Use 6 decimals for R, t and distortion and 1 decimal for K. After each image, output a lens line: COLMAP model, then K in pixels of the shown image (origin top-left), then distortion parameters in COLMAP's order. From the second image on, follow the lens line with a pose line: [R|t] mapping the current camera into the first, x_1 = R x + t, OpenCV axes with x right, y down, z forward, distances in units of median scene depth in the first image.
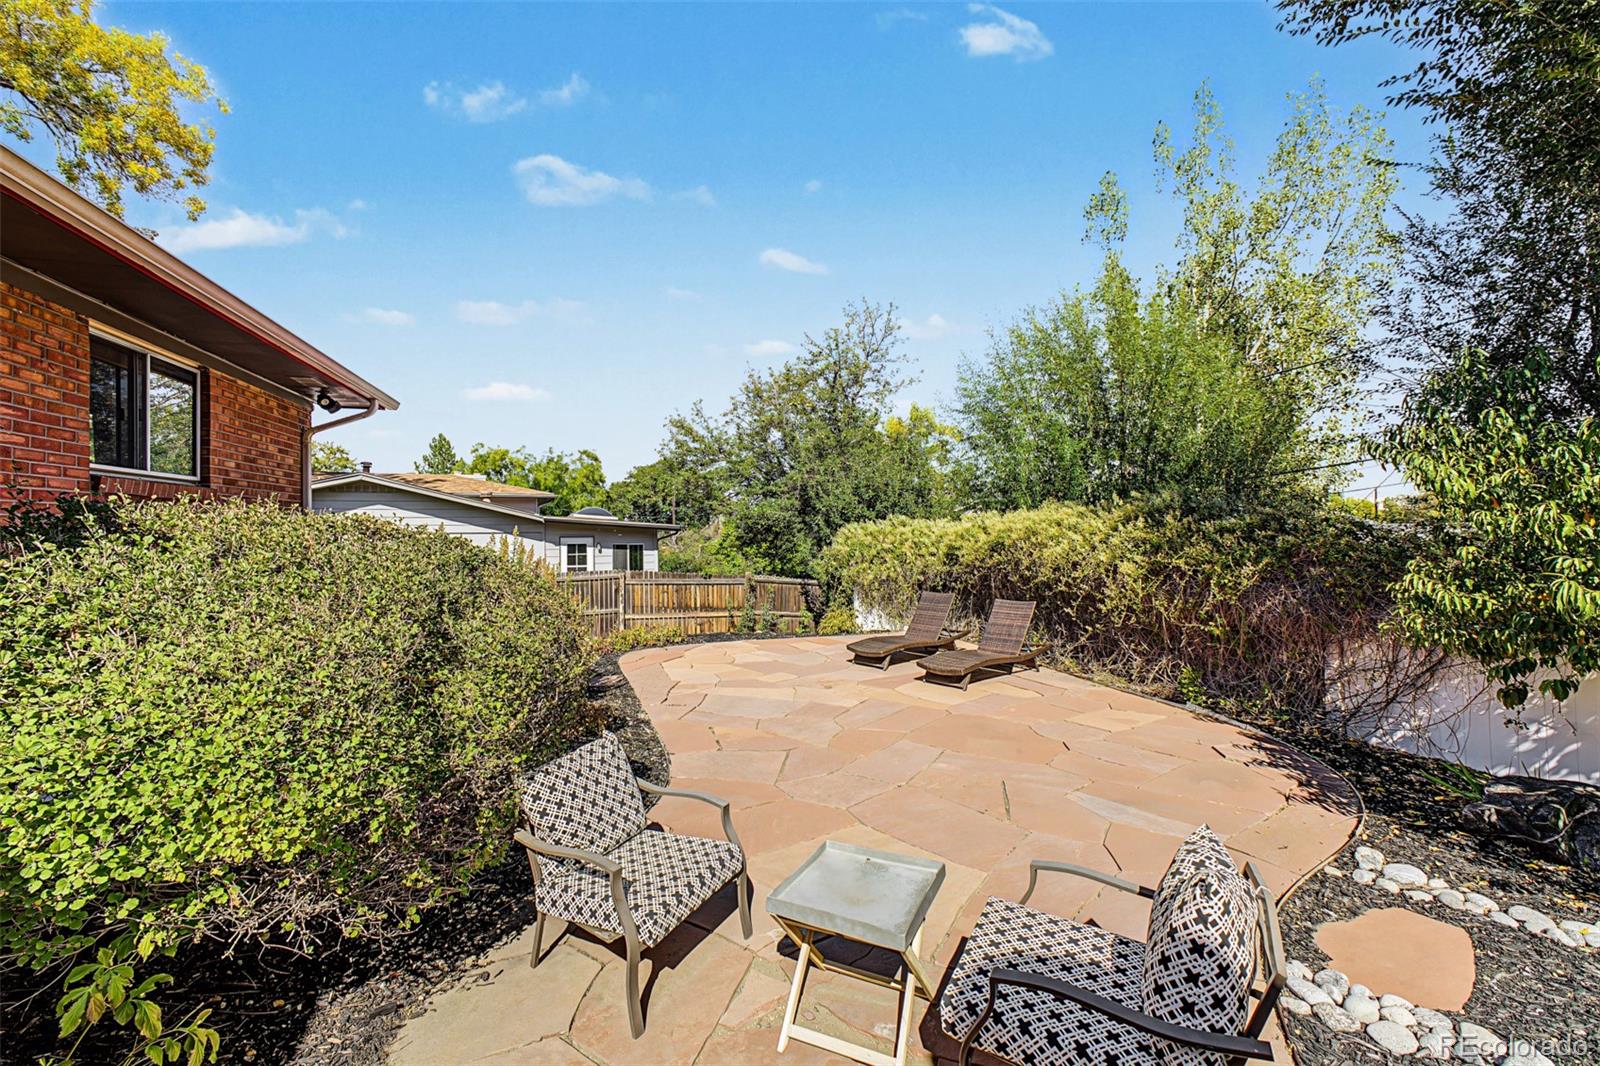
lens RADIAL K [[619.2, 0, 800.0], [0, 619.2, 533.0], [0, 0, 1]] dist [0.000566, -0.000018]
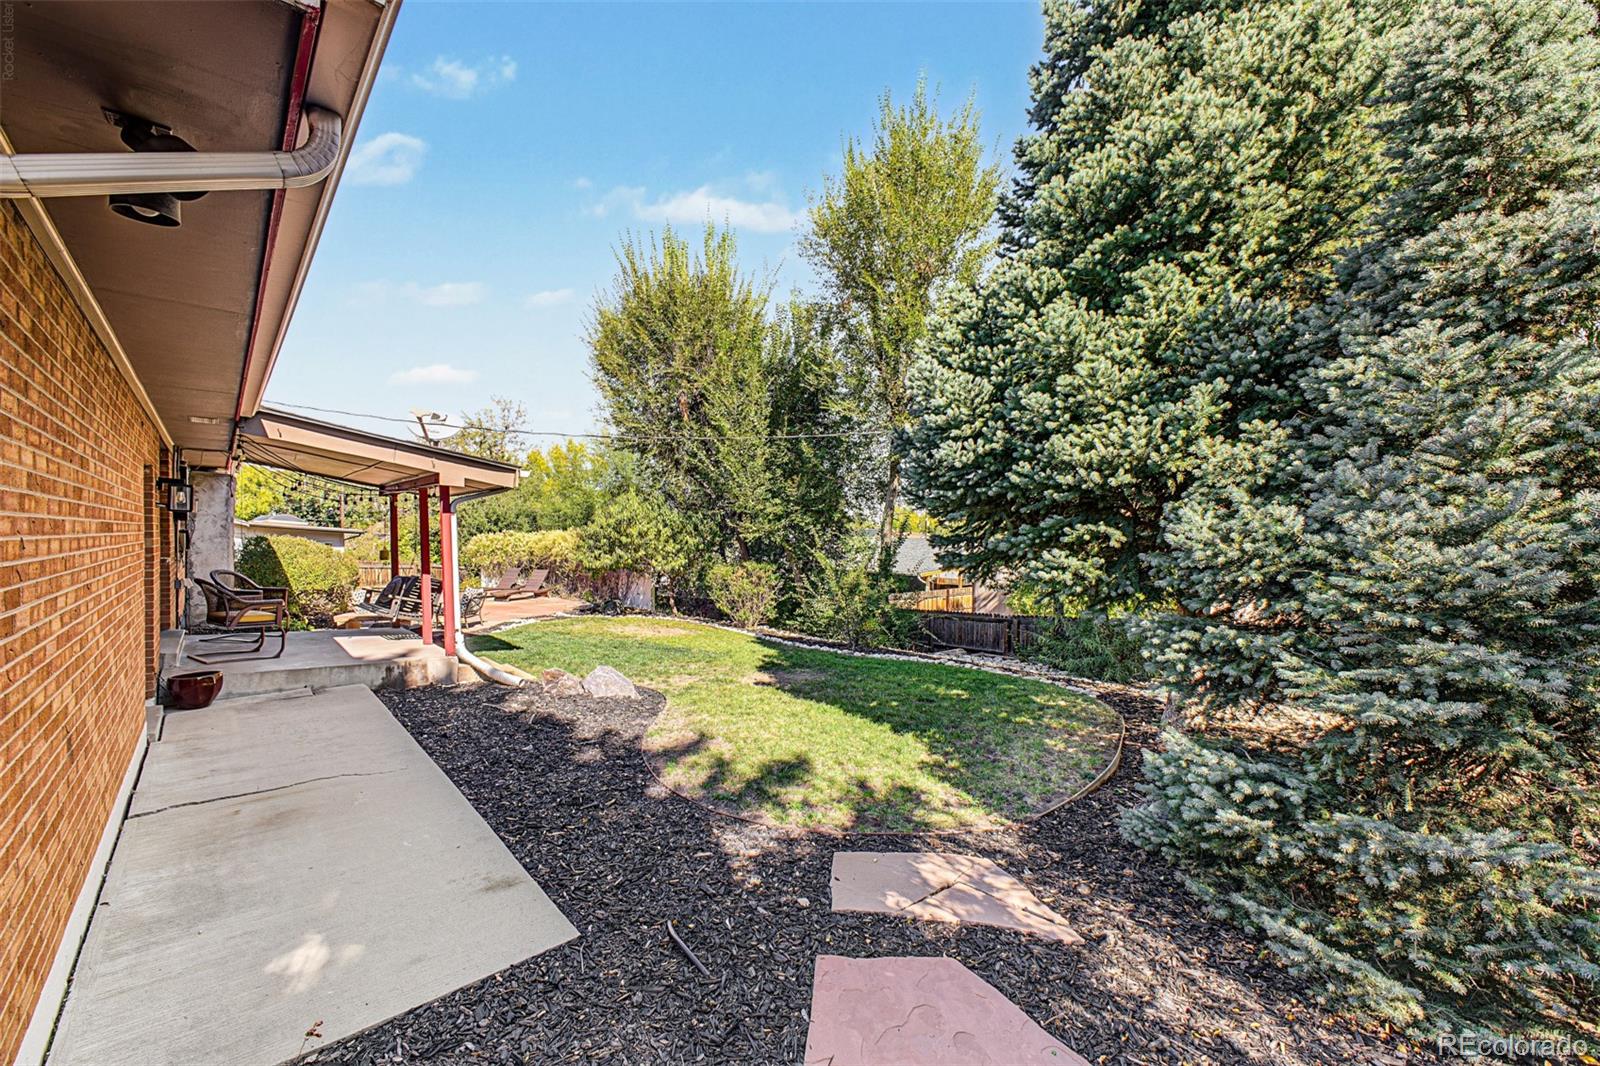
lens RADIAL K [[647.8, 0, 809.6], [0, 647.8, 532.7], [0, 0, 1]] dist [0.001432, -0.000044]
pose [[0.905449, 0.010395, 0.424329, 0.116748], [-0.011074, 0.999938, -0.000865, -0.022670], [-0.424311, -0.003915, 0.905508, -0.900677]]
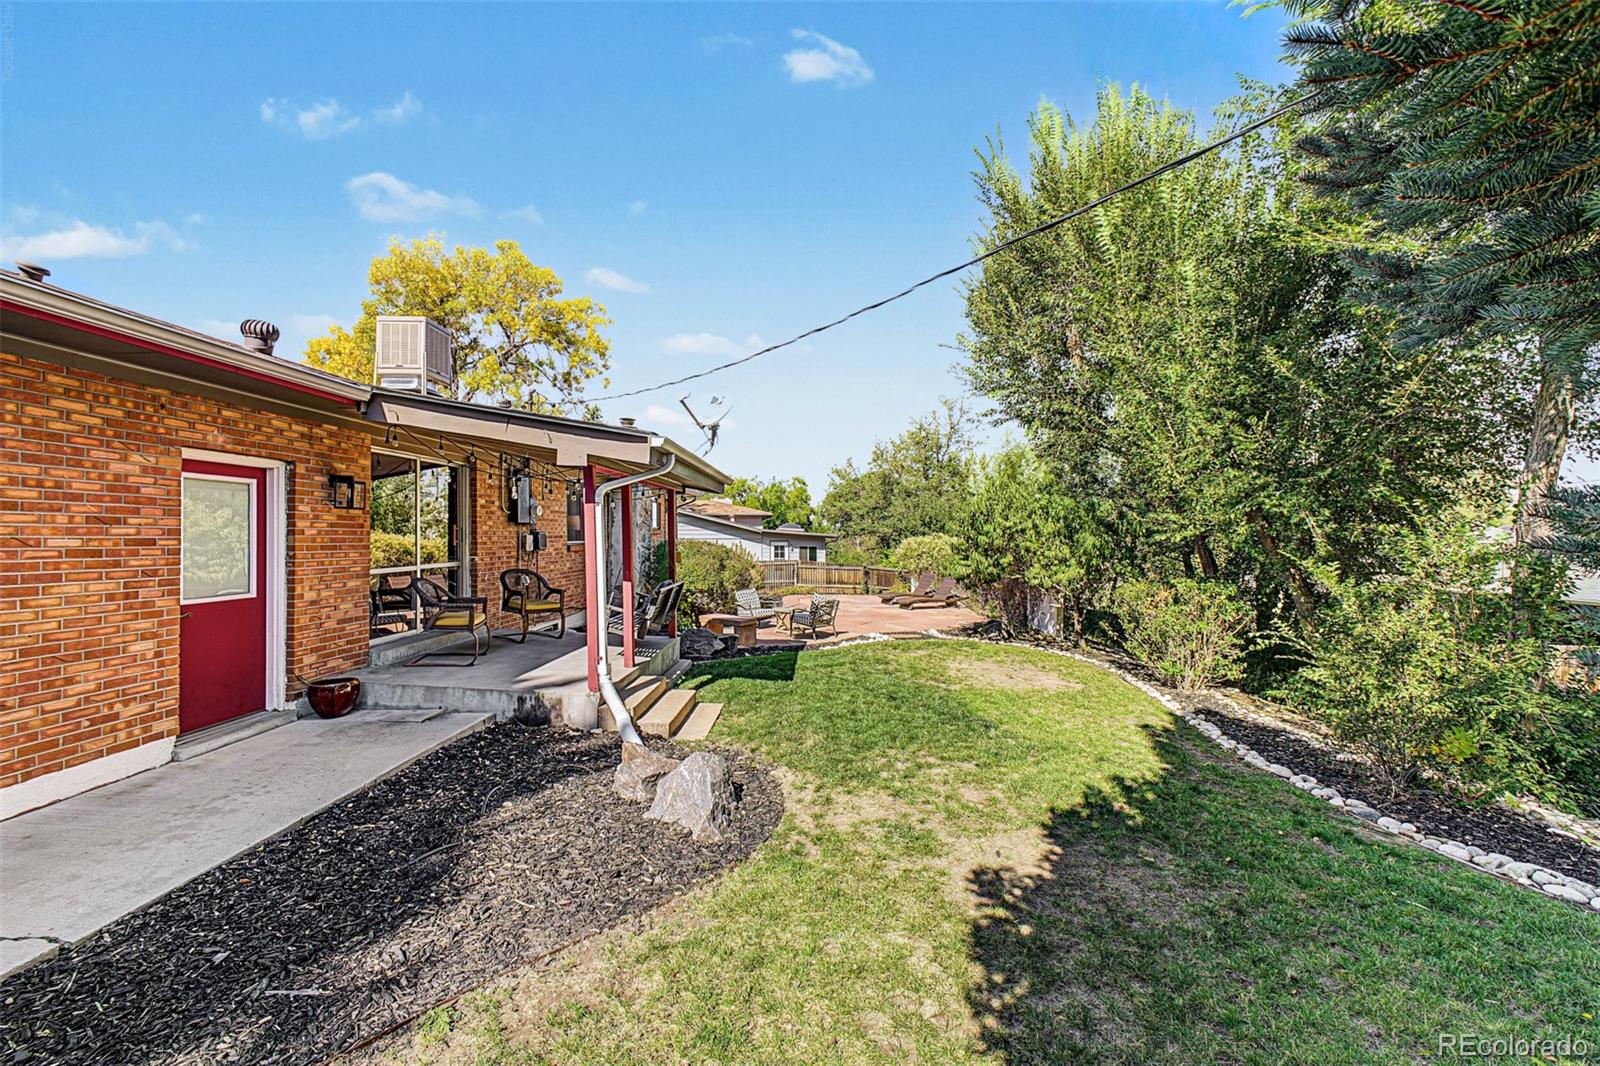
lens RADIAL K [[647.8, 0, 809.6], [0, 647.8, 532.7], [0, 0, 1]] dist [0.001432, -0.000044]
pose [[0.938183, 0.001729, -0.346134, 0.331037], [-0.001801, 0.999998, 0.000114, -0.018043], [0.346134, 0.000516, 0.938185, -0.639030]]
